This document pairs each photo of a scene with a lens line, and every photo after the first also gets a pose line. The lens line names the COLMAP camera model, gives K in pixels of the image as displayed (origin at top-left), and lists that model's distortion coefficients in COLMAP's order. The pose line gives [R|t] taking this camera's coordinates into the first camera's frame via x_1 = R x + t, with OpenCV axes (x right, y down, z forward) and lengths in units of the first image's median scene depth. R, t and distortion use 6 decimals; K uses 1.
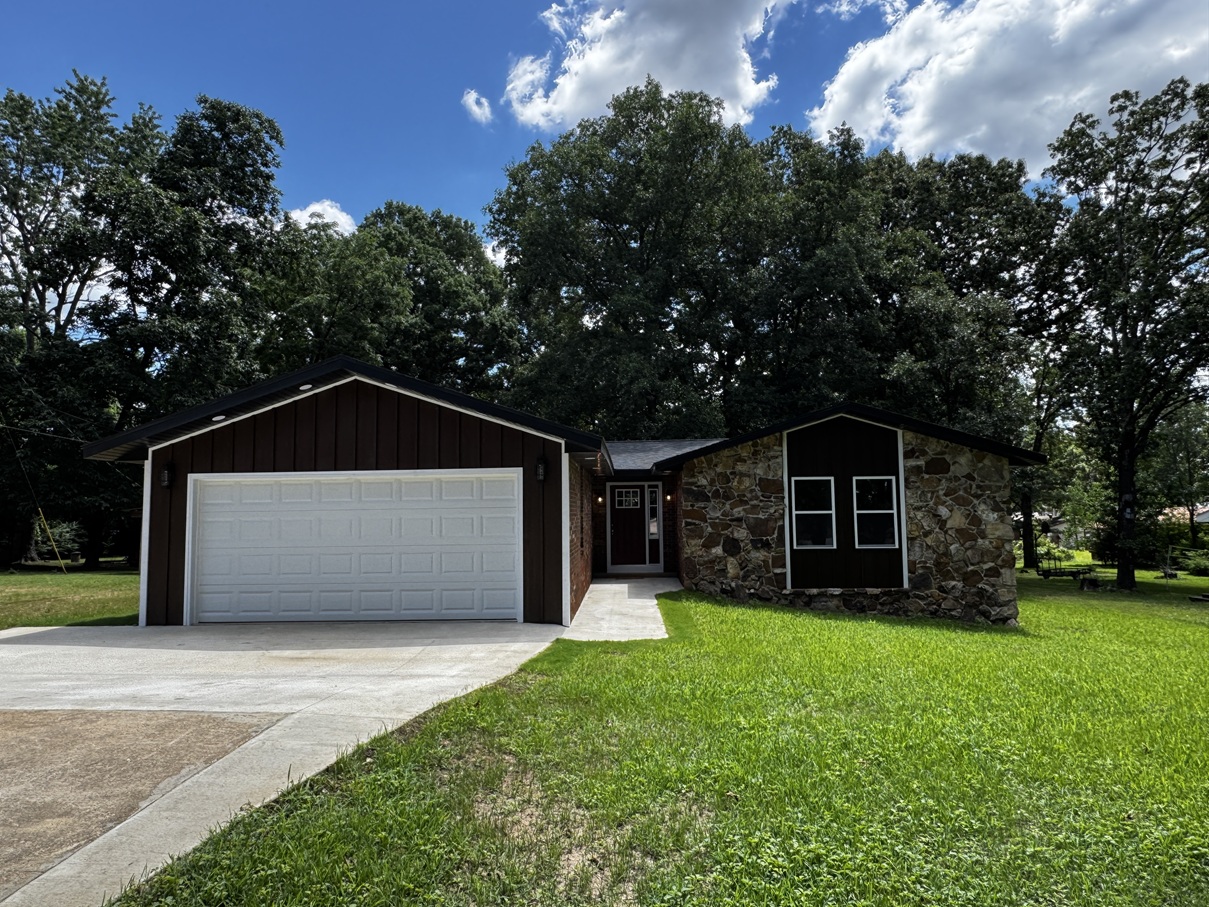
lens RADIAL K [[790.1, 0, 599.8], [0, 790.1, 445.1], [0, 0, 1]] dist [-0.000153, -0.000986]
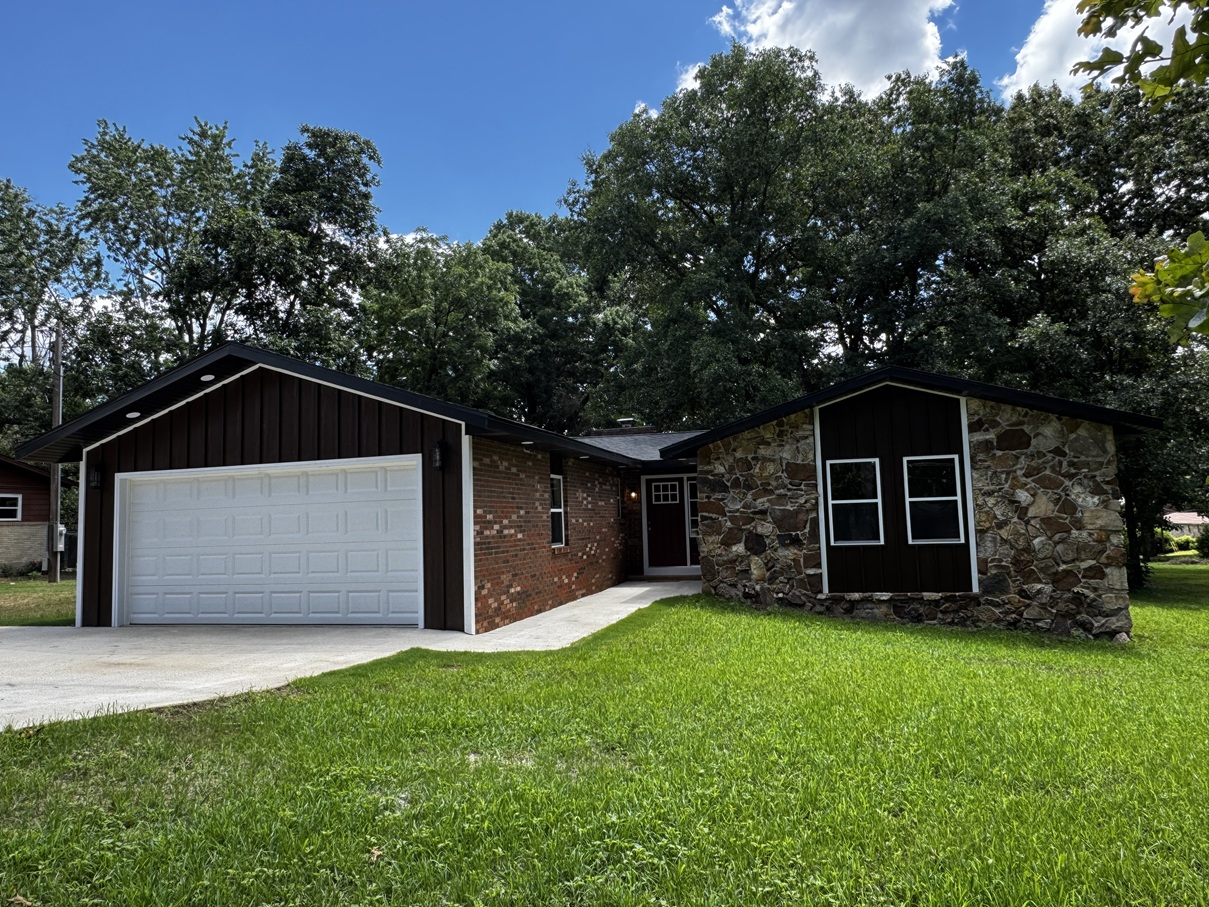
lens RADIAL K [[783.9, 0, 604.5], [0, 783.9, 453.5], [0, 0, 1]] dist [-0.003353, 0.001265]
pose [[0.971323, -0.038406, -0.234640, 0.210844], [0.038819, 0.999242, -0.002861, 0.026585], [0.234572, -0.006329, 0.972078, 0.133616]]
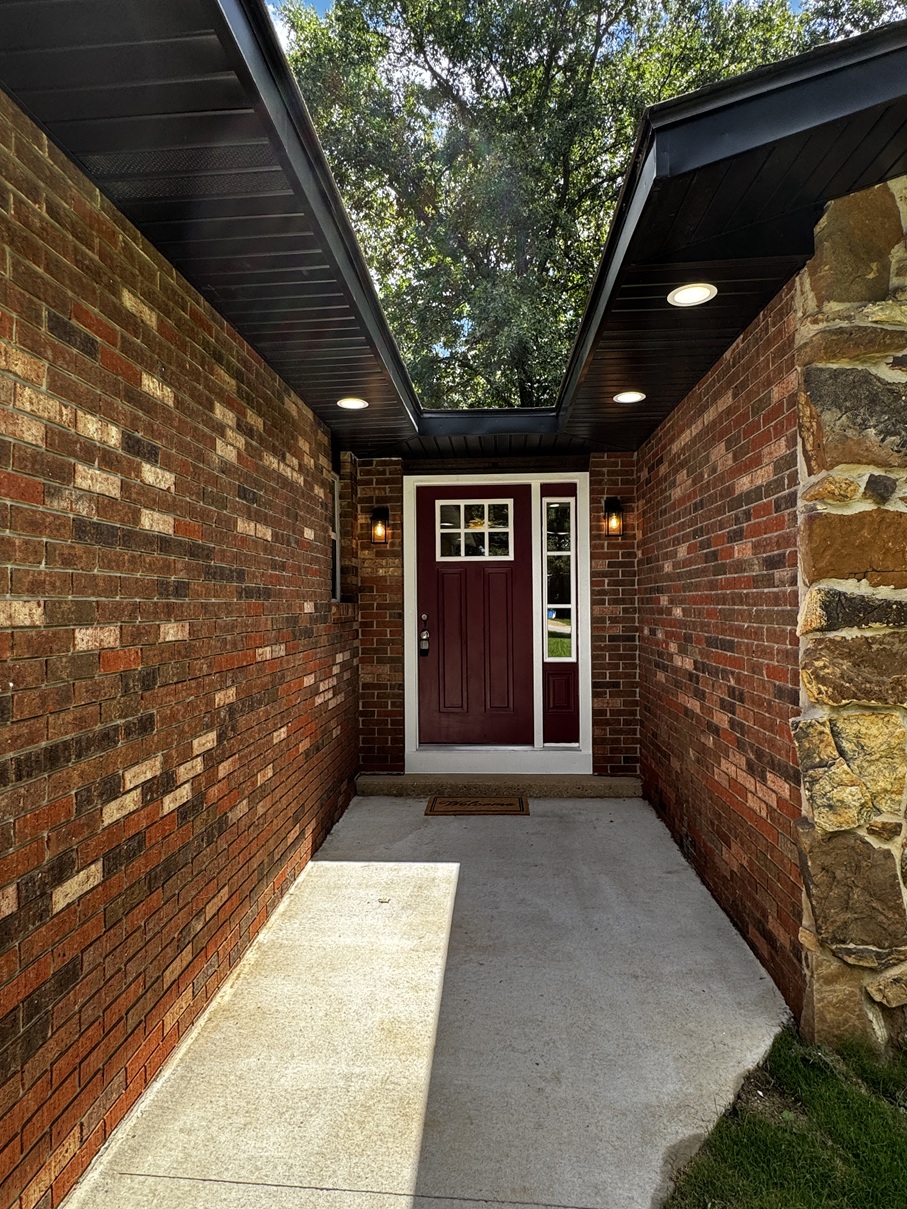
lens RADIAL K [[651.3, 0, 453.5], [0, 651.3, 604.5], [0, 0, 1]] dist [0.003966, -0.000374]
pose [[0.999464, 0.001783, -0.032686, 0.041630], [0.001018, 0.996340, 0.085472, 0.087922], [0.032719, -0.085459, 0.995804, 0.876286]]
